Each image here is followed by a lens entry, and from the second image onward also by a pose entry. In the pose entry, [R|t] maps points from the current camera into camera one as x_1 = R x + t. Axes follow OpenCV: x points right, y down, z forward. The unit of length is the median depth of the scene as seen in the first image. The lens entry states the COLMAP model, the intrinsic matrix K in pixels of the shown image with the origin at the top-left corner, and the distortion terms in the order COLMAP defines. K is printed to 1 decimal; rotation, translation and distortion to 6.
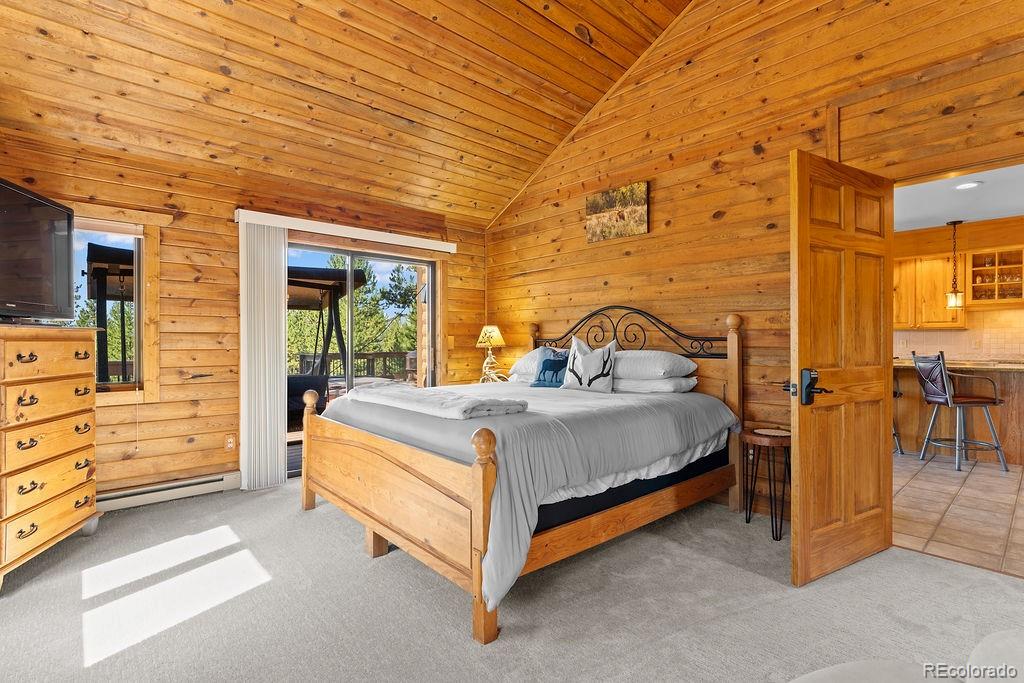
lens RADIAL K [[484.2, 0, 510.0], [0, 484.2, 342.5], [0, 0, 1]] dist [-0.004717, -0.000779]
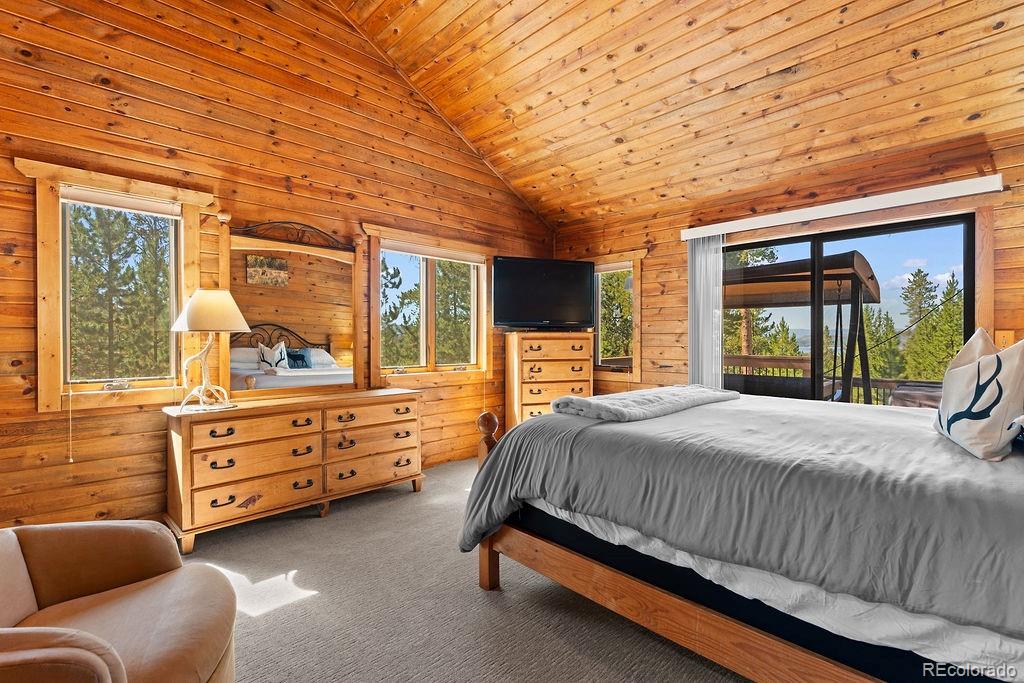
lens RADIAL K [[461.5, 0, 509.8], [0, 461.5, 341.2], [0, 0, 1]] dist [0.000191, -0.001214]
pose [[0.047721, 0.003390, -0.998855, 0.599937], [-0.001748, 0.999993, 0.003310, -0.002314], [0.998859, 0.001588, 0.047727, 0.542938]]
